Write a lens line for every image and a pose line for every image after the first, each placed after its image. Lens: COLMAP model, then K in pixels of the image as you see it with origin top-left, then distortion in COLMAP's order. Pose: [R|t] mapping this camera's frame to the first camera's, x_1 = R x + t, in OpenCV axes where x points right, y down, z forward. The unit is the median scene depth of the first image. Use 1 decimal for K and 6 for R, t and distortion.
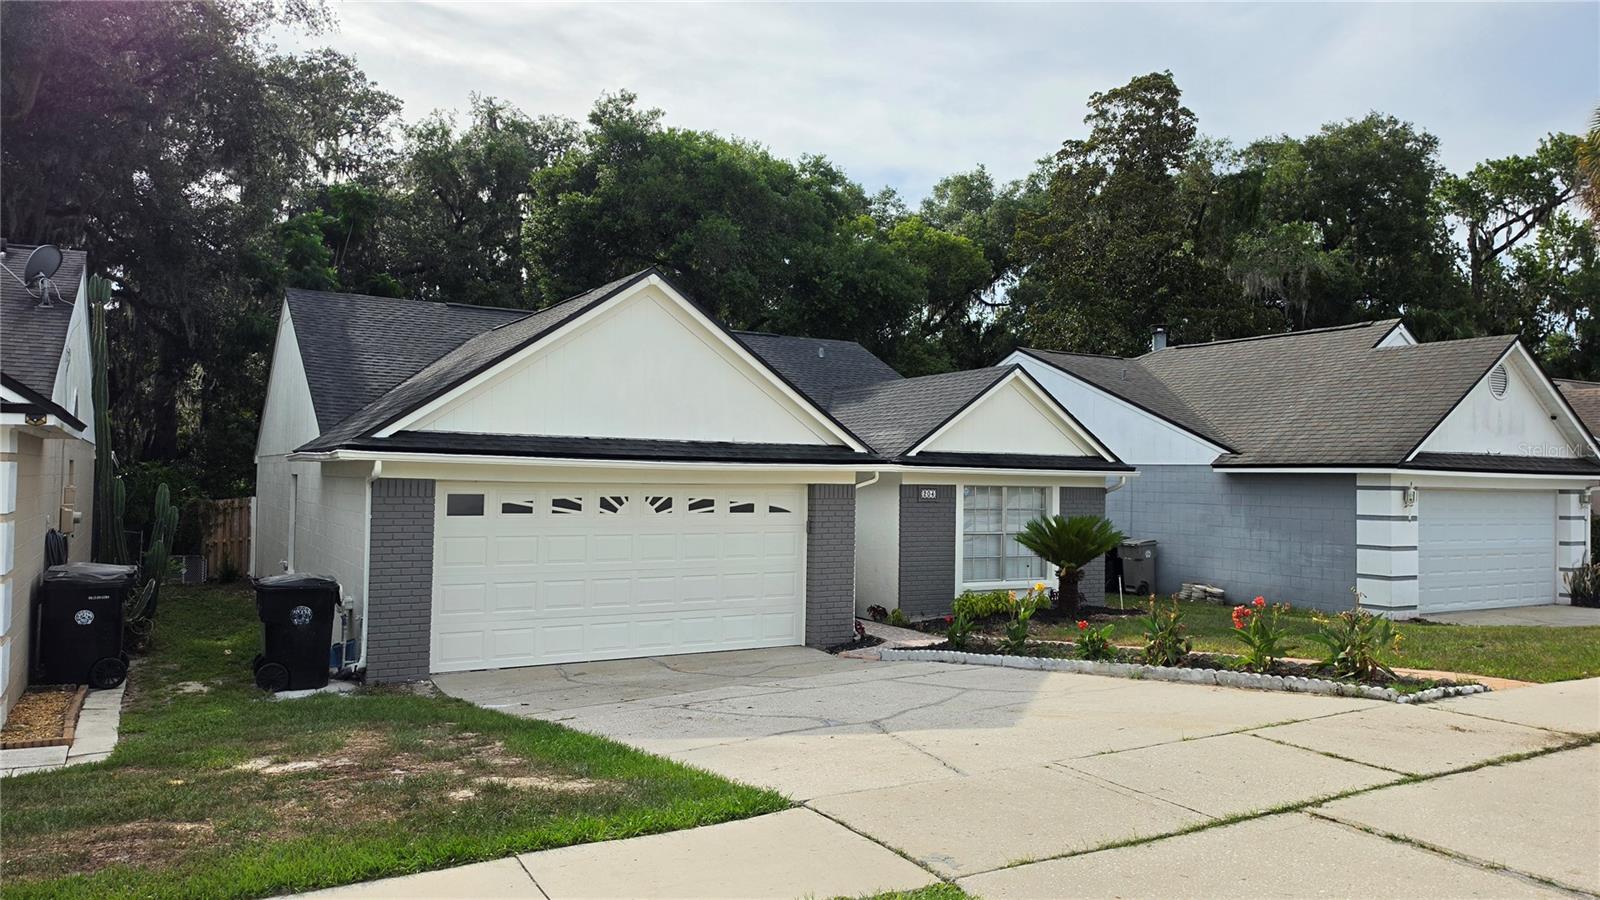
lens RADIAL K [[1070.5, 0, 803.2], [0, 1070.5, 458.5], [0, 0, 1]] dist [0.129944, -0.170465]
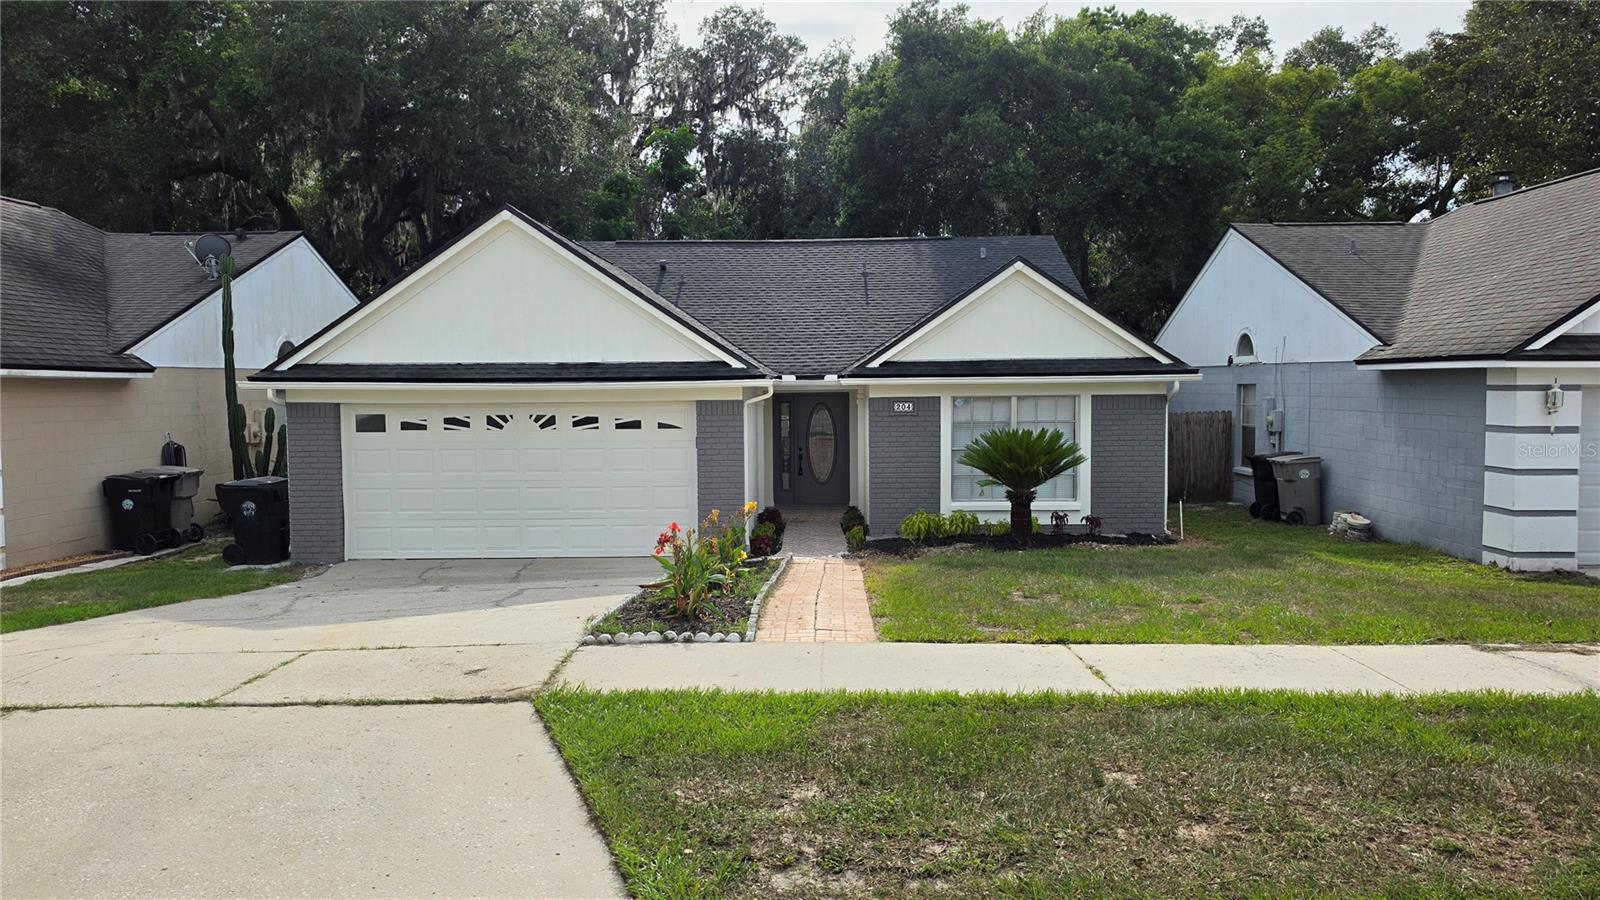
lens RADIAL K [[1070.5, 0, 803.2], [0, 1070.5, 458.5], [0, 0, 1]] dist [0.129944, -0.170465]
pose [[0.860030, 0.012060, -0.510101, 0.546549], [0.031896, 0.996495, 0.077336, 0.002883], [0.509246, -0.082781, 0.856631, 0.157608]]
